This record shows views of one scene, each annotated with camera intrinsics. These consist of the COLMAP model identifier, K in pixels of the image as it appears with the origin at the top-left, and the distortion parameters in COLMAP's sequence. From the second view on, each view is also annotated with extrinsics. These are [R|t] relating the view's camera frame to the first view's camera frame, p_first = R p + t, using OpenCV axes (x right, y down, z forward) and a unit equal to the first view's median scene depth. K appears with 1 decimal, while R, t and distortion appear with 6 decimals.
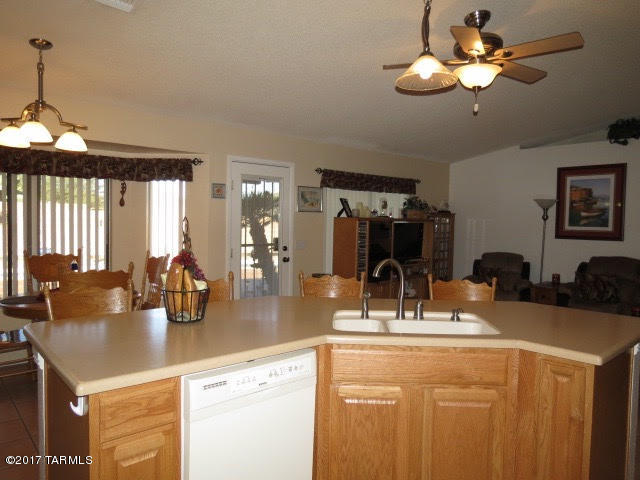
lens RADIAL K [[454.9, 0, 319.2], [0, 454.9, 238.4], [0, 0, 1]] dist [-0.031170, 0.022102]
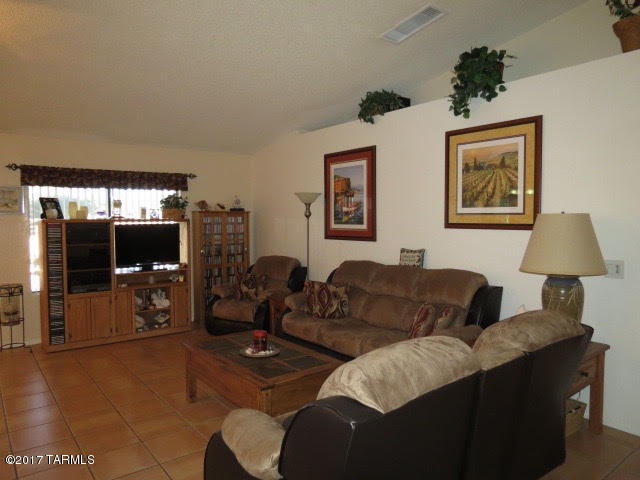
lens RADIAL K [[454.9, 0, 320.6], [0, 454.9, 240.5], [0, 0, 1]] dist [-0.031170, 0.022102]
pose [[0.997302, -0.015881, -0.071666, 0.608181], [0.016317, 0.999852, 0.005501, -0.001797], [0.071568, -0.006655, 0.997414, 0.165307]]
